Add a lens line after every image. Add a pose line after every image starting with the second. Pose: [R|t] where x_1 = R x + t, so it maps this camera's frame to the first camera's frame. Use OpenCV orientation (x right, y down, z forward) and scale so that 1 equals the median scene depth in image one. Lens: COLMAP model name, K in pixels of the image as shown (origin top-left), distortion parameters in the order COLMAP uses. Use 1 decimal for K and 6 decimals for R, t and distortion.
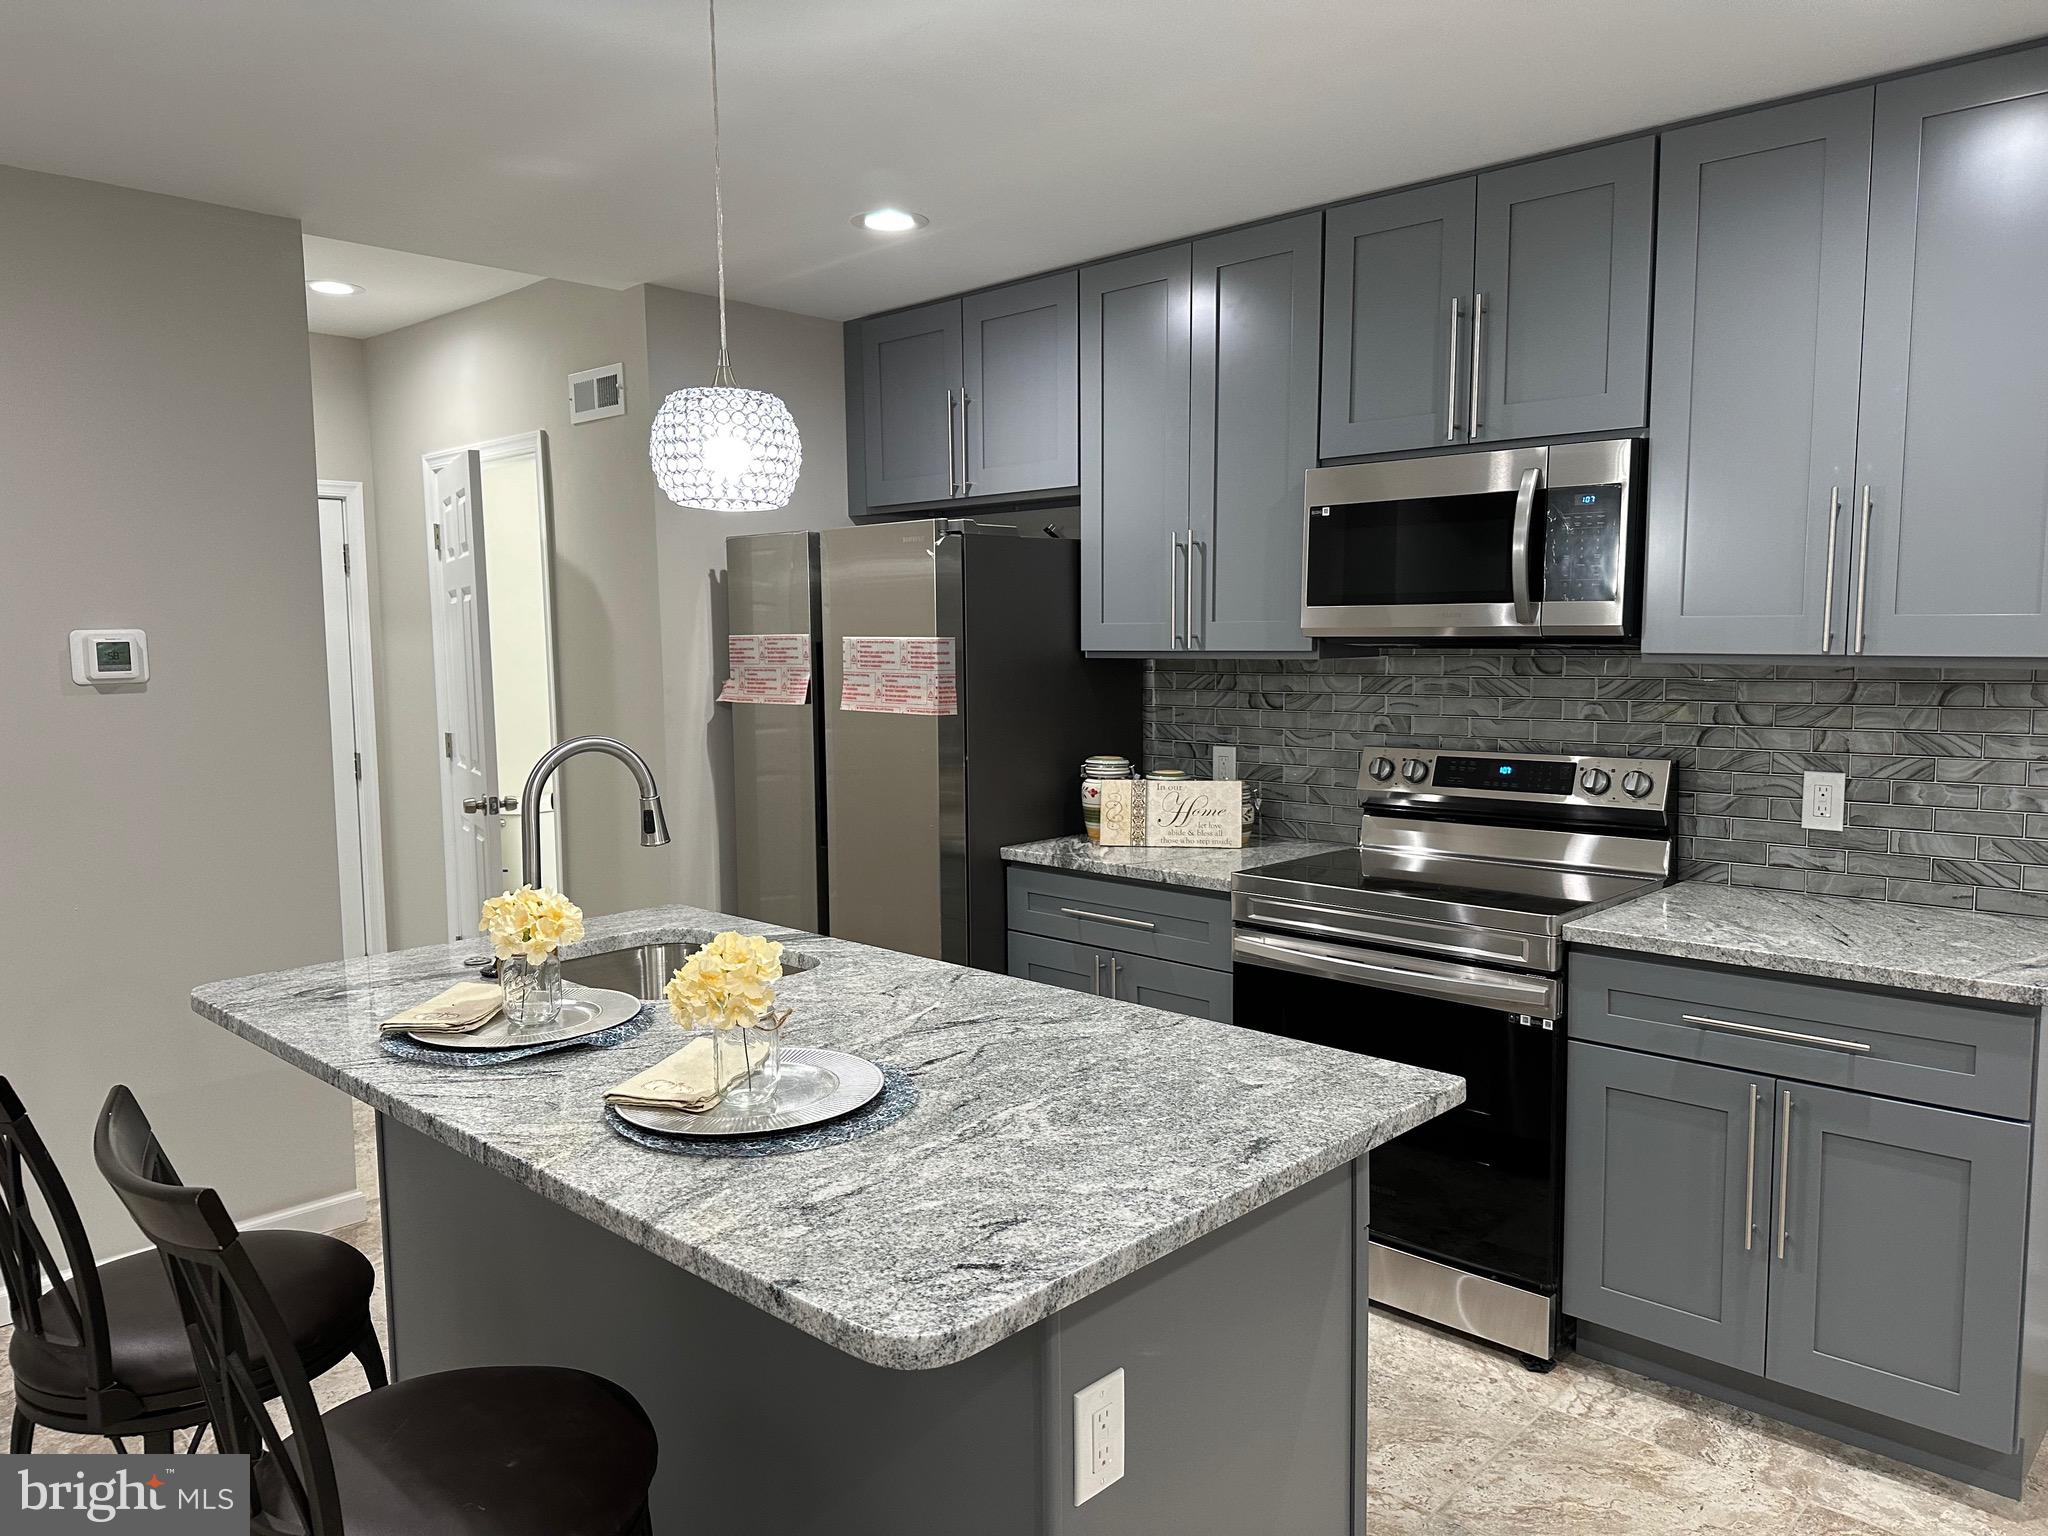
lens RADIAL K [[1430.7, 0, 1020.7], [0, 1430.7, 775.6], [0, 0, 1]] dist [0.079515, -0.093371]
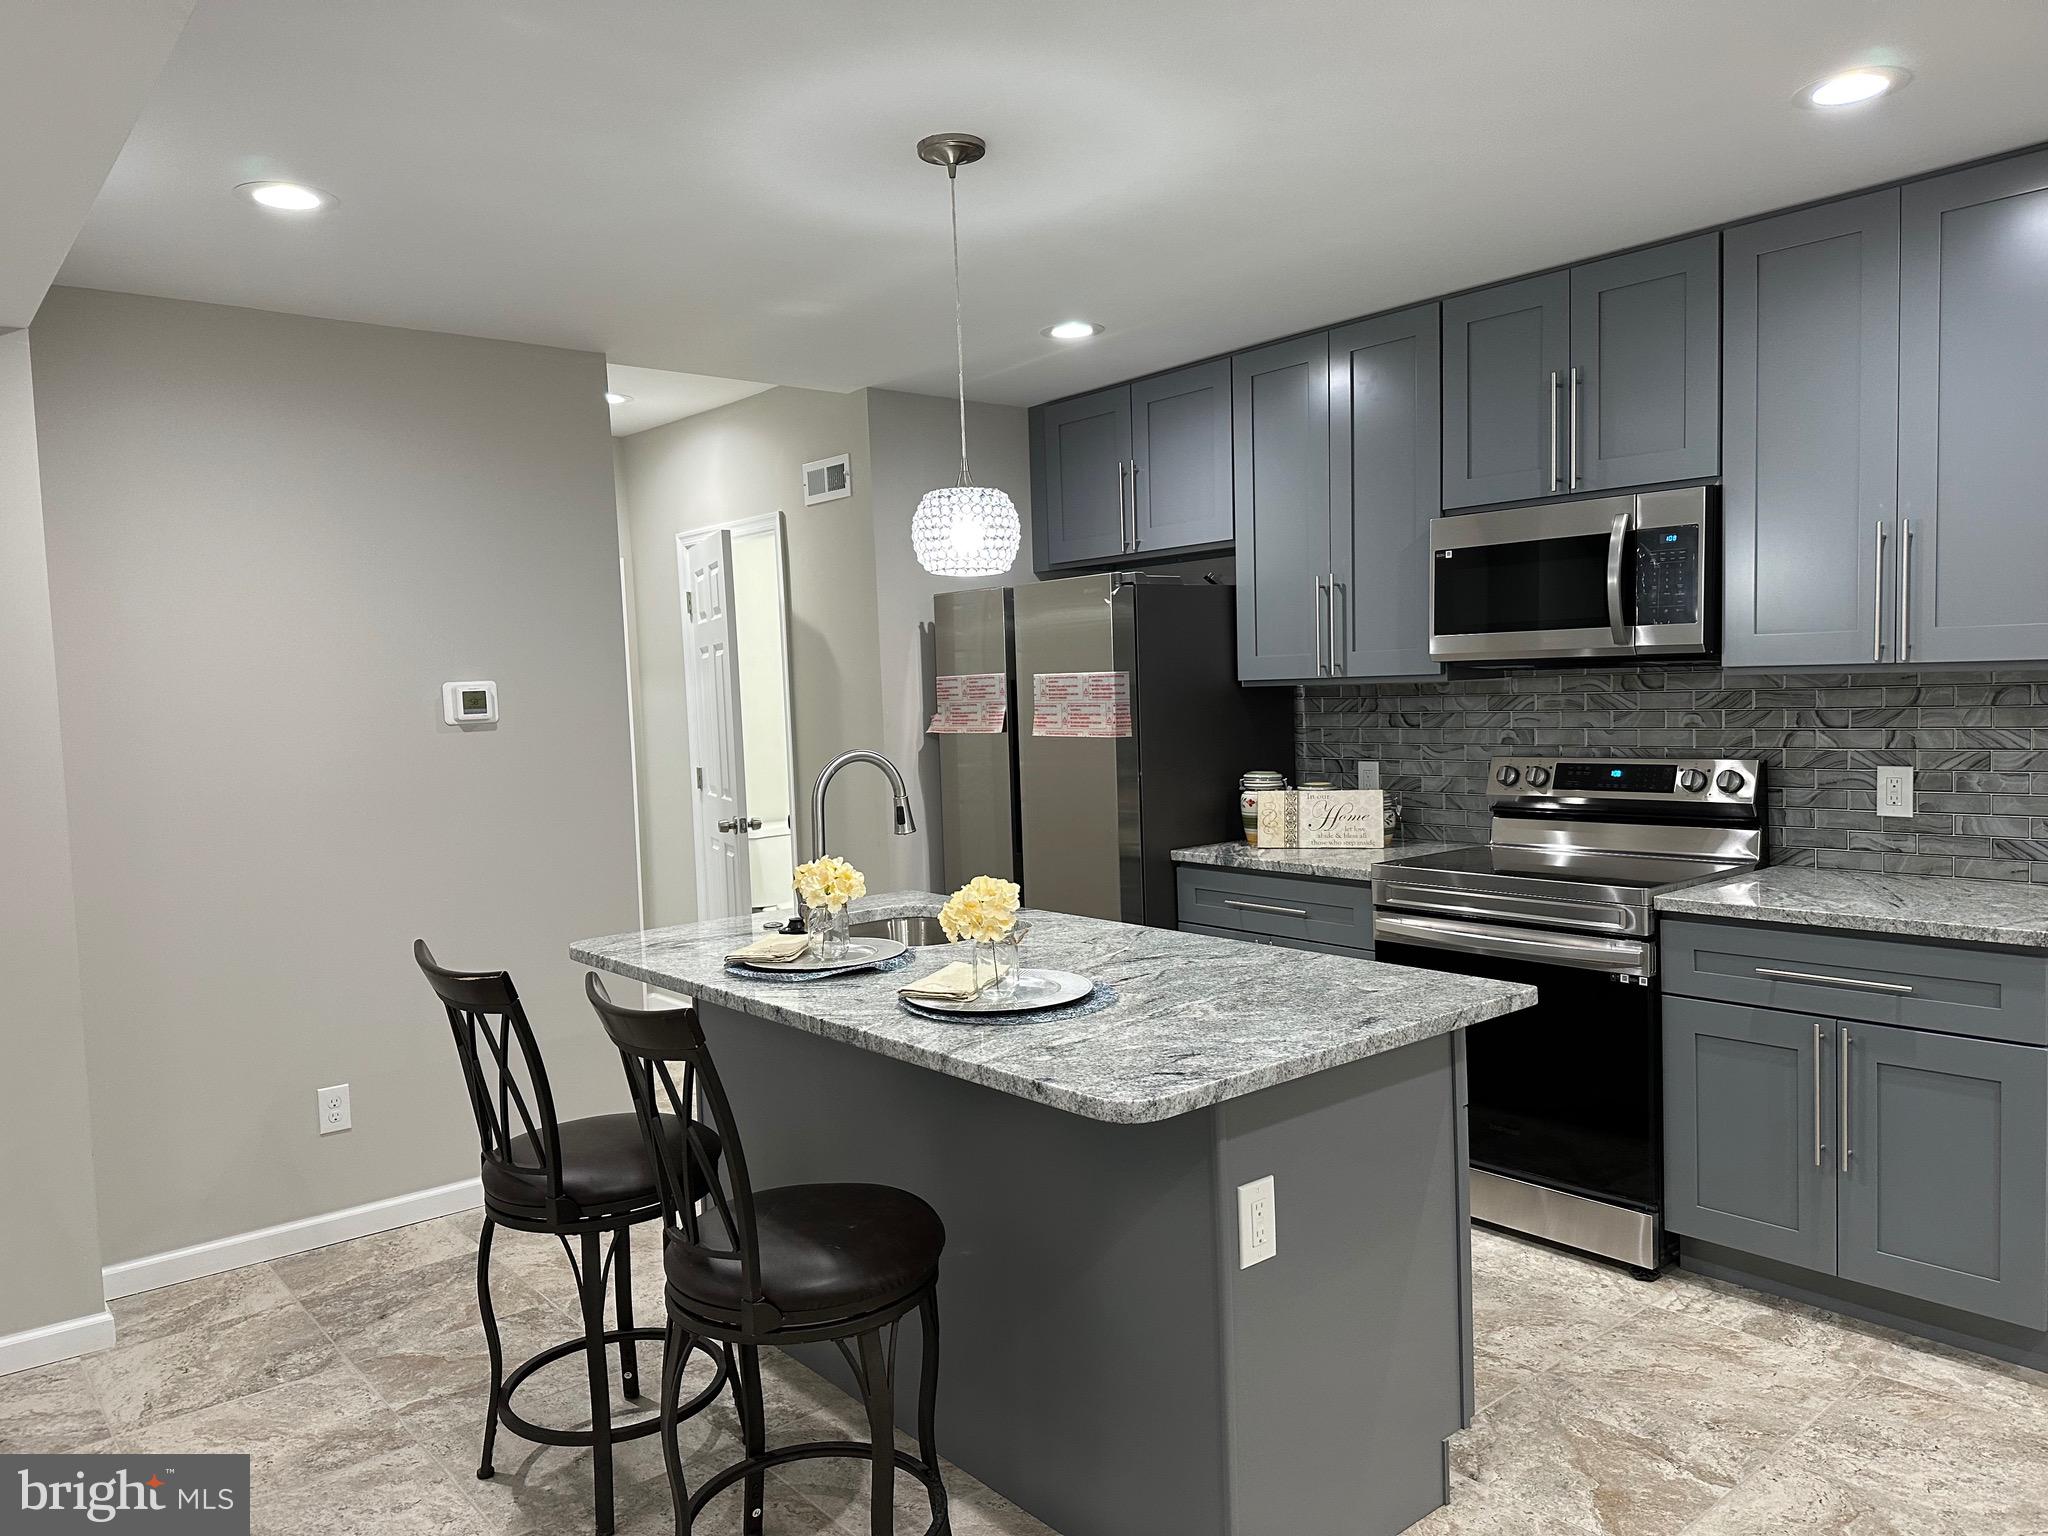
lens RADIAL K [[1430.7, 0, 1012.8], [0, 1430.7, 778.5], [0, 0, 1]] dist [0.079515, -0.093371]
pose [[0.992824, -0.017660, -0.118274, -0.003903], [0.014037, 0.999408, -0.031395, 0.035539], [0.118758, 0.029509, 0.992485, -0.236813]]
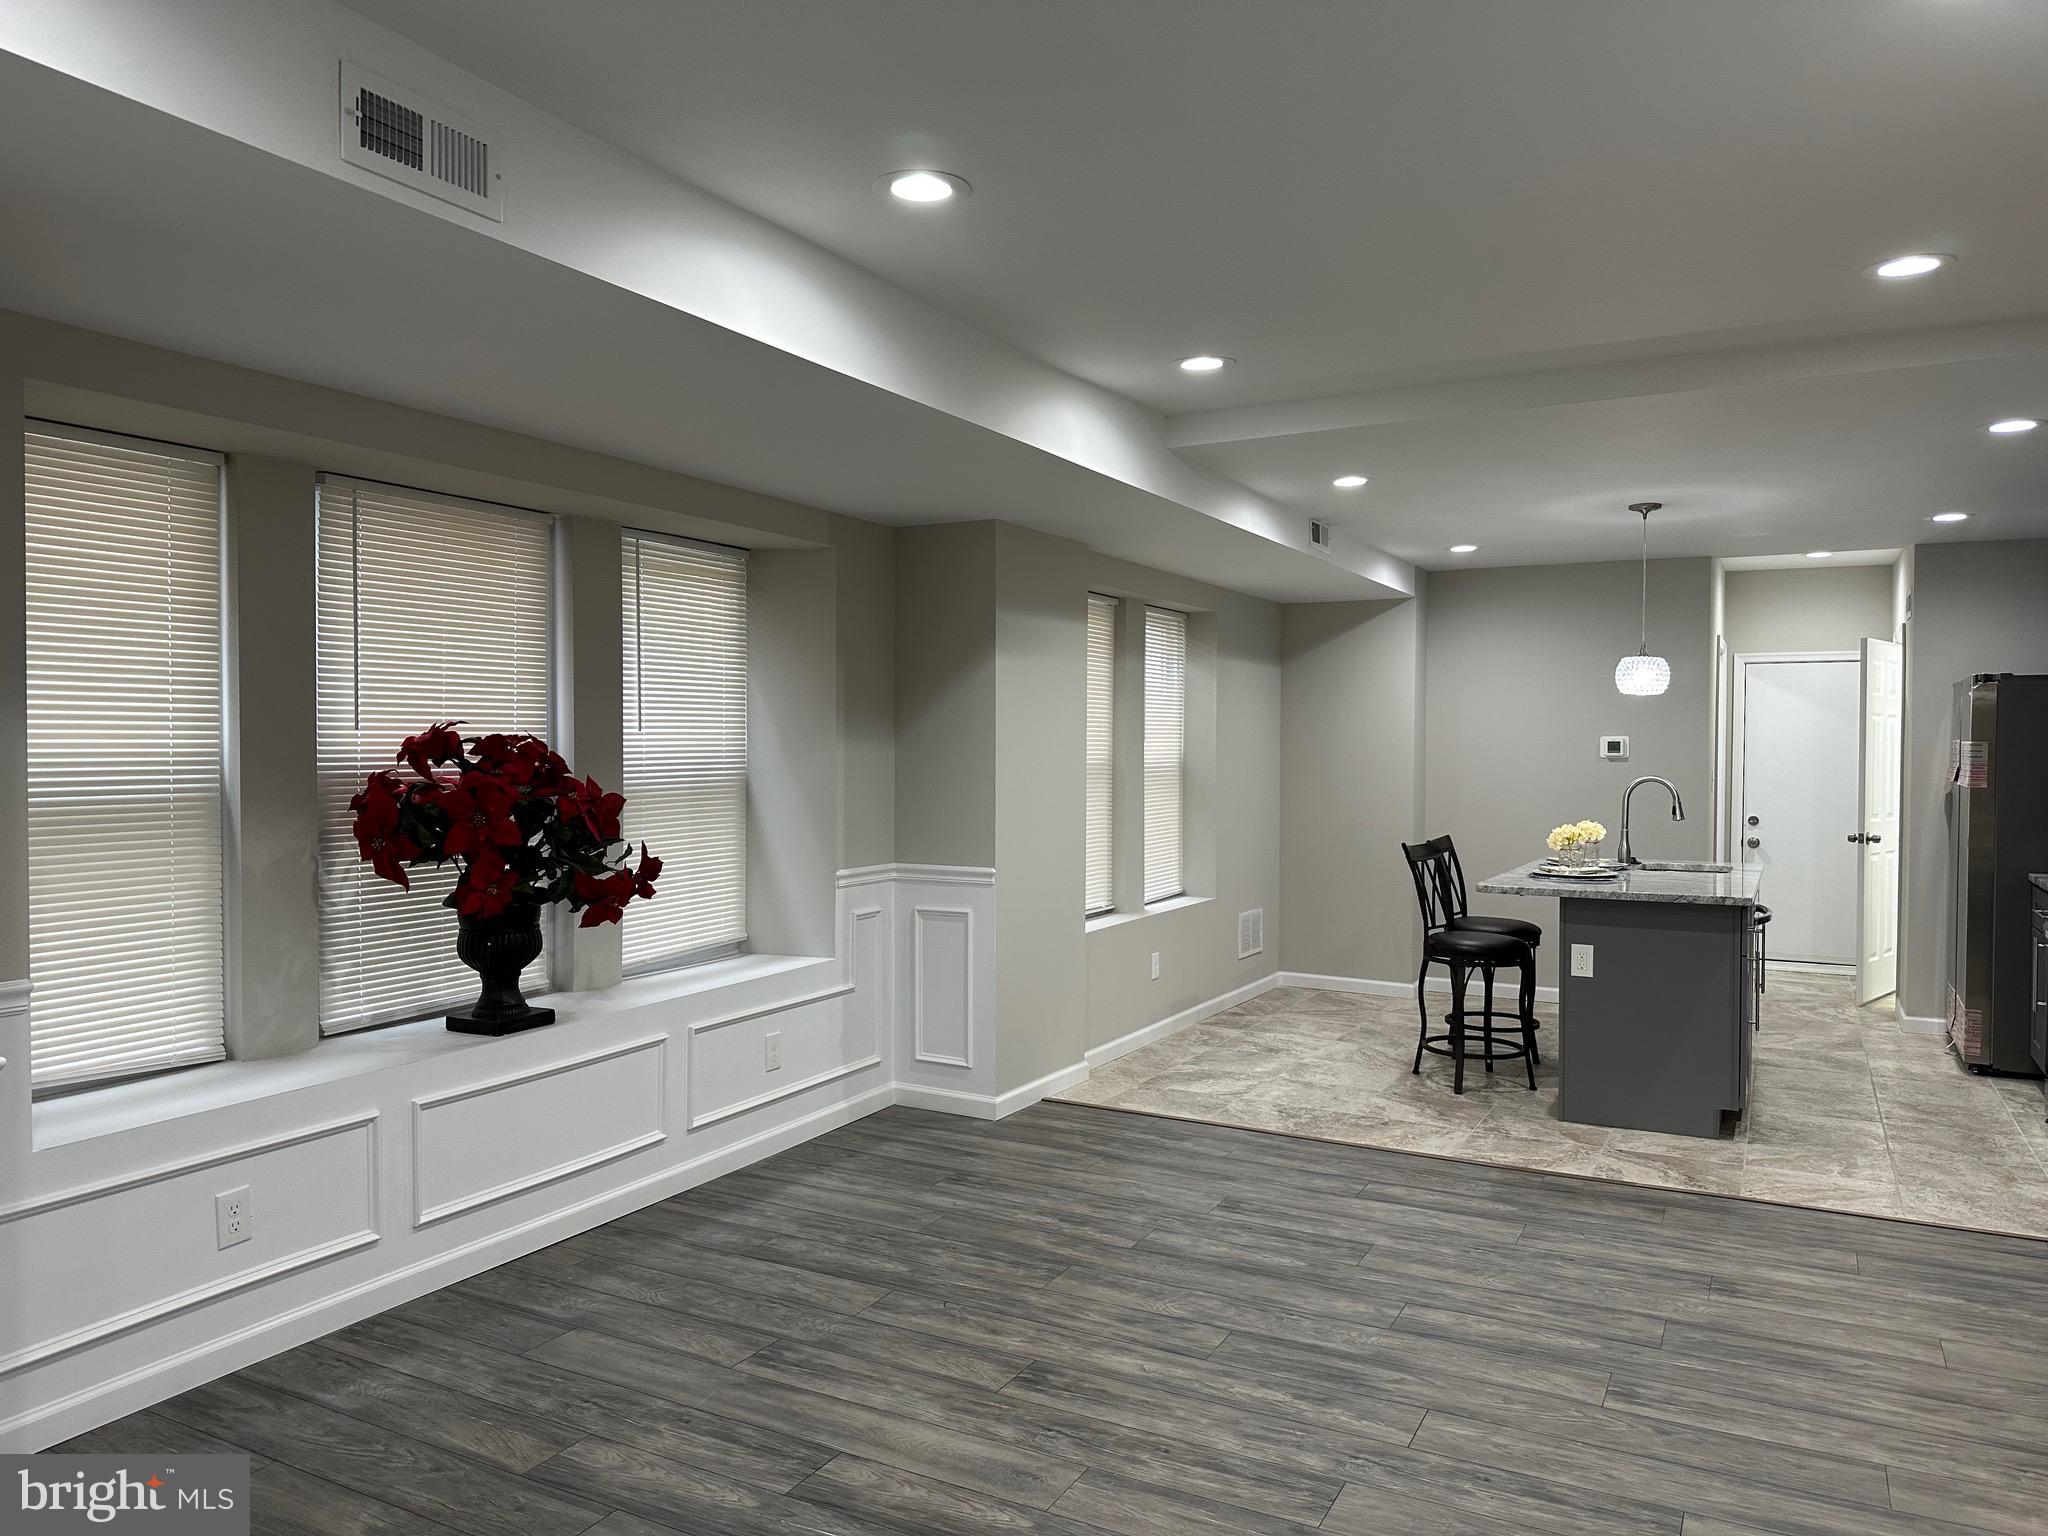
lens RADIAL K [[1430.7, 0, 1028.7], [0, 1430.7, 773.9], [0, 0, 1]] dist [0.079515, -0.093371]
pose [[0.266853, 0.029665, -0.963280, 1.689581], [-0.105495, 0.994419, 0.001400, 0.074879], [0.957946, 0.101248, 0.268494, -0.712255]]
